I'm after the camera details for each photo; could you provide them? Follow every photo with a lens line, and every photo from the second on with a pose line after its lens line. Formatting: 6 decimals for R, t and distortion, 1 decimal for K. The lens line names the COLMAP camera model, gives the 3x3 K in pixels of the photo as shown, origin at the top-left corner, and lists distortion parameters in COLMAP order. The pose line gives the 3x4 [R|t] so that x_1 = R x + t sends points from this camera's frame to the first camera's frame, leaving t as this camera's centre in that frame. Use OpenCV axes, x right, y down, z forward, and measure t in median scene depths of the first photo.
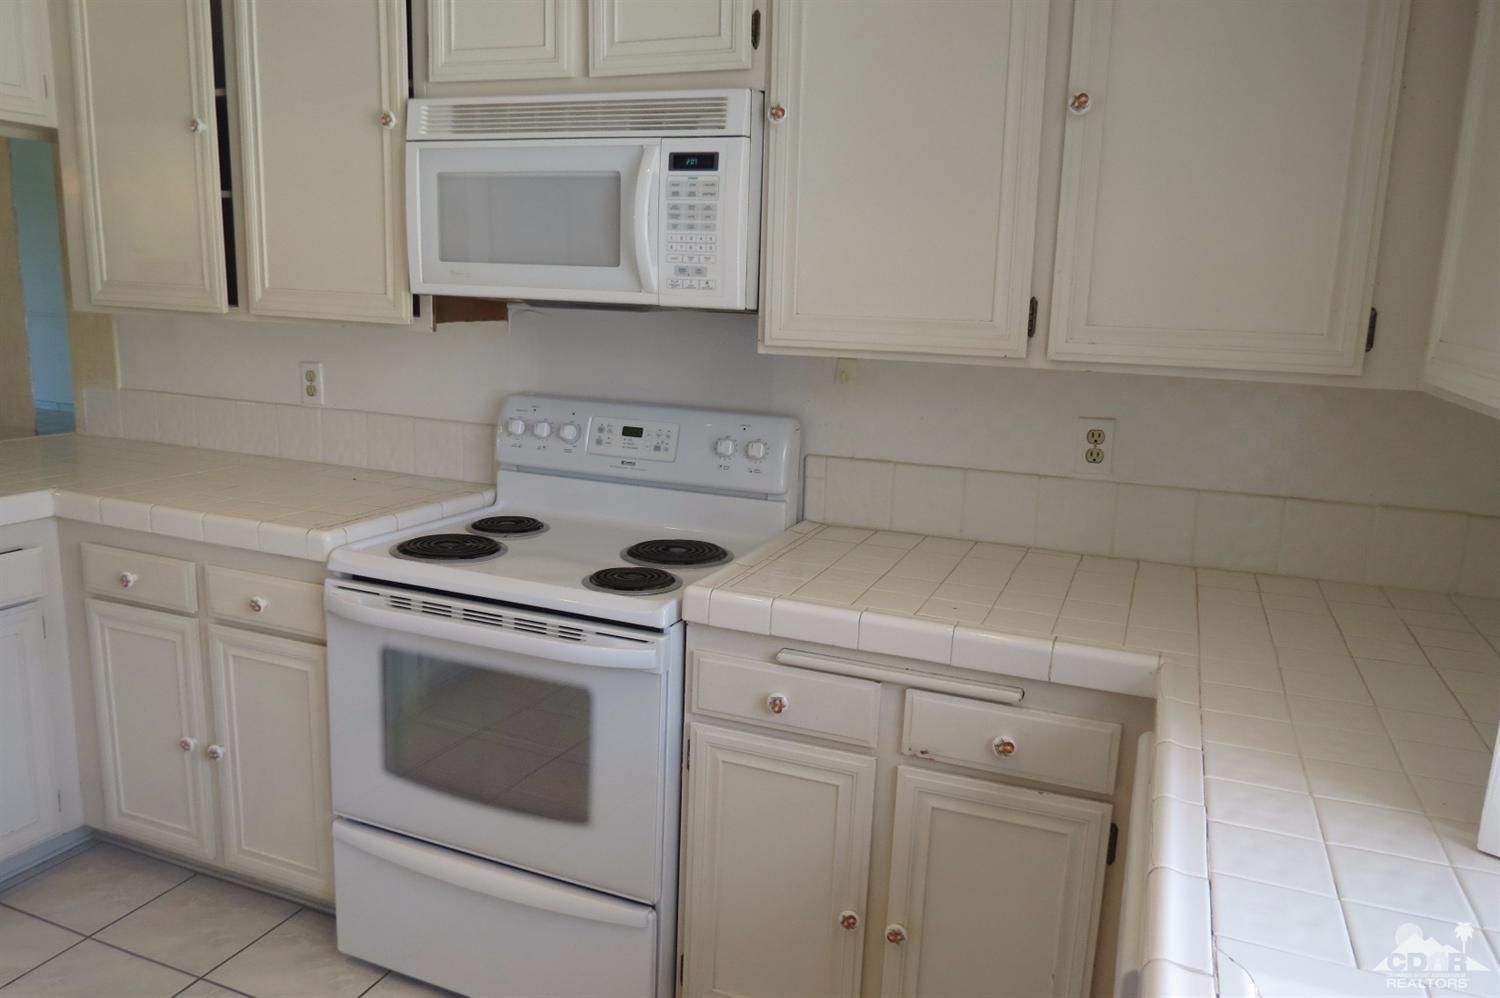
lens RADIAL K [[1070.5, 0, 755.9], [0, 1070.5, 503.3], [0, 0, 1]] dist [-0.029589, 0.009071]
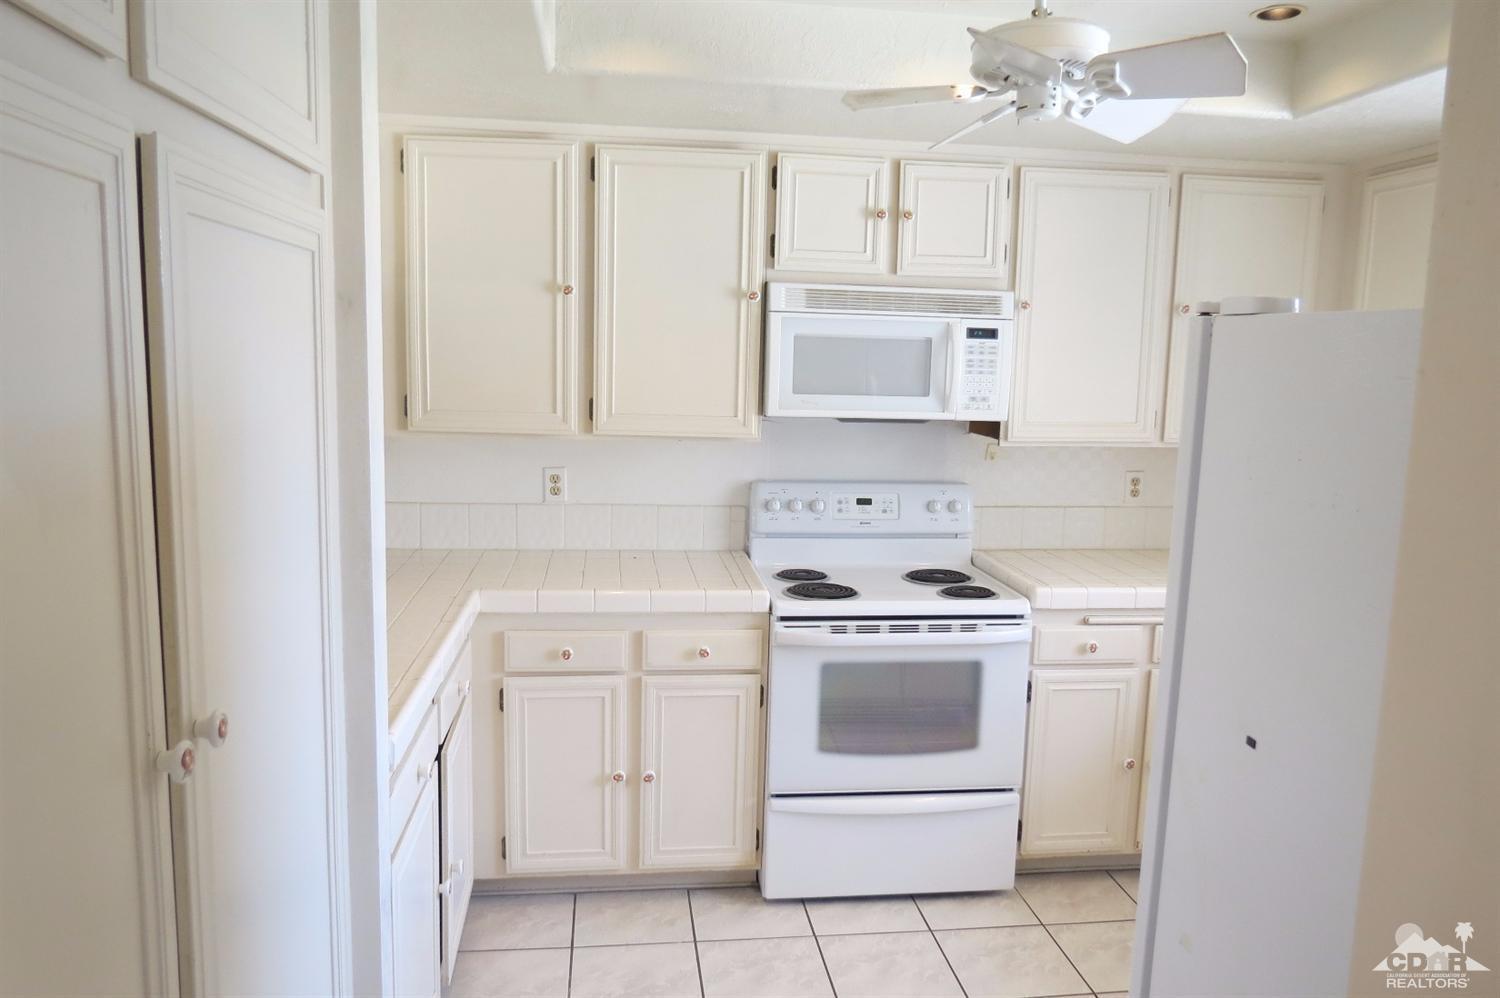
lens RADIAL K [[1070.5, 0, 755.9], [0, 1070.5, 503.3], [0, 0, 1]] dist [-0.029589, 0.009071]
pose [[0.870915, -0.084061, 0.484191, -1.030310], [0.104738, 0.994375, -0.015759, -0.061704], [-0.480143, 0.064438, 0.874820, -0.222961]]
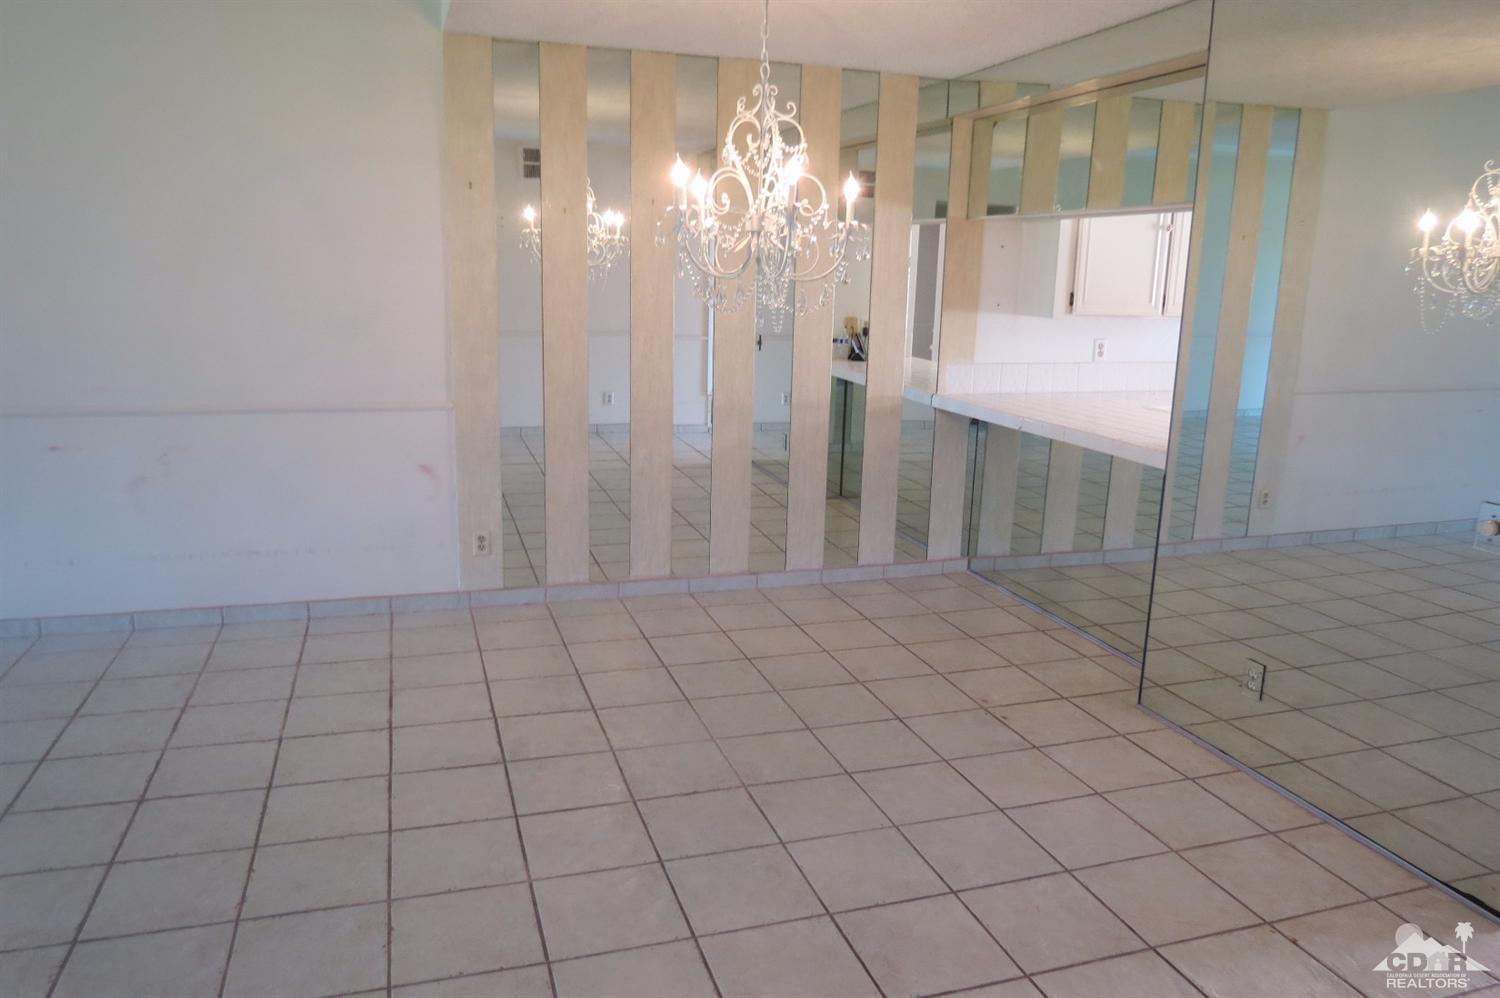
lens RADIAL K [[1070.5, 0, 755.9], [0, 1070.5, 503.3], [0, 0, 1]] dist [-0.029589, 0.009071]
pose [[0.764075, -0.157654, 0.625568, -2.682108], [0.131525, 0.987382, 0.088192, -0.116010], [-0.631578, 0.014893, 0.775169, -0.096632]]
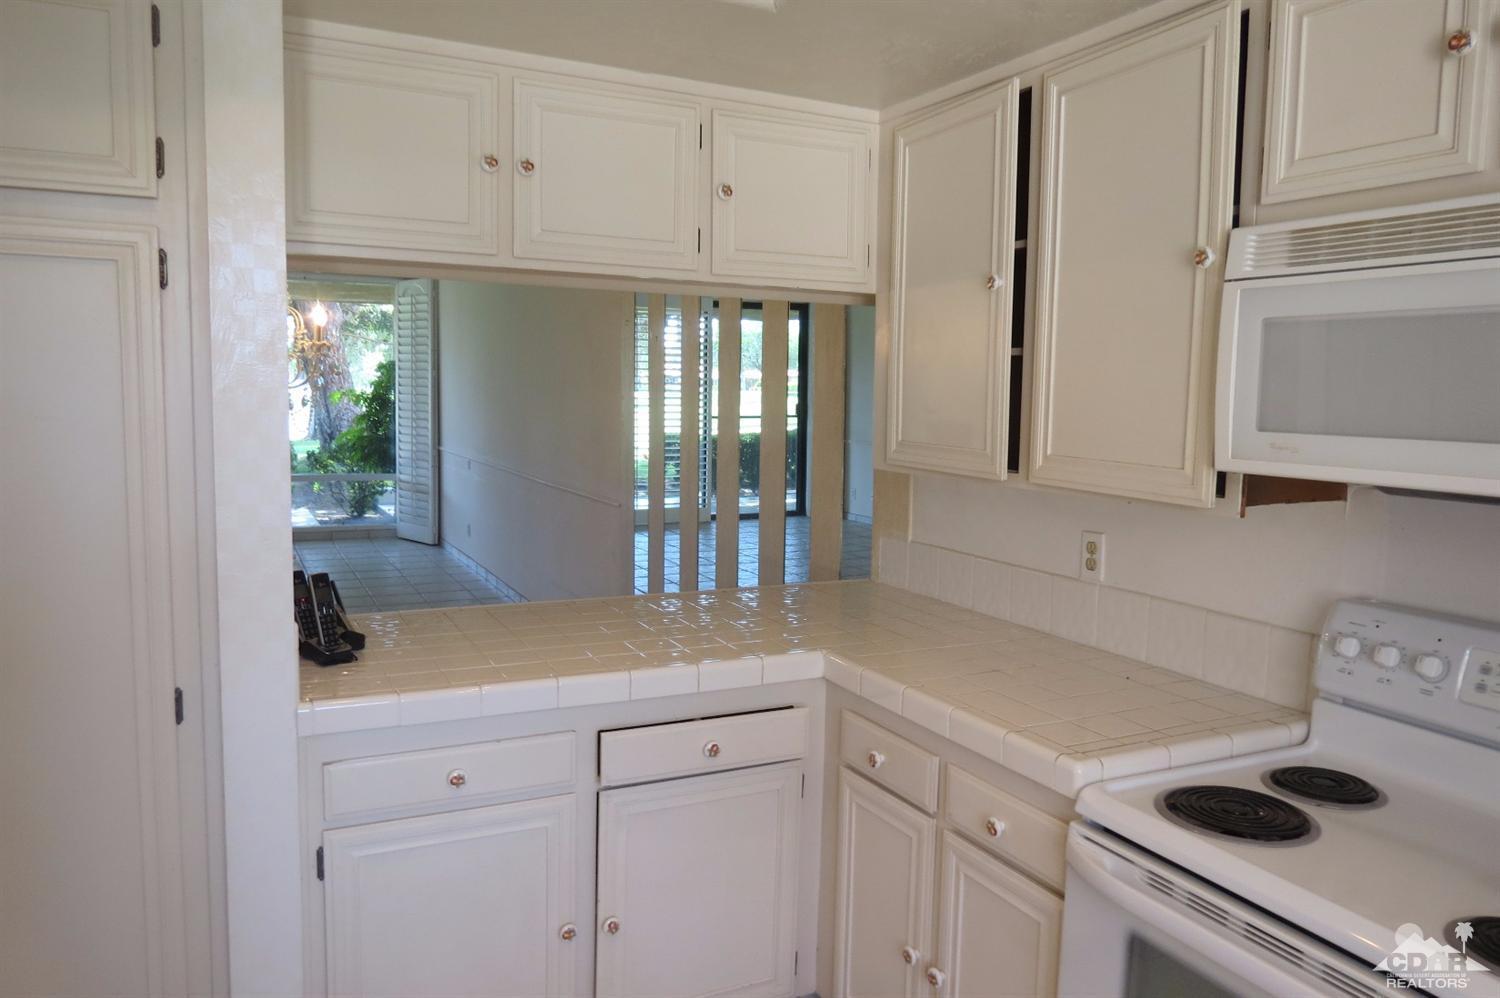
lens RADIAL K [[1070.5, 0, 755.9], [0, 1070.5, 503.3], [0, 0, 1]] dist [-0.029589, 0.009071]
pose [[0.749682, 0.046373, -0.660172, -0.058397], [-0.122537, 0.990020, -0.069609, -0.076830], [0.650355, 0.133080, 0.747882, 0.197684]]
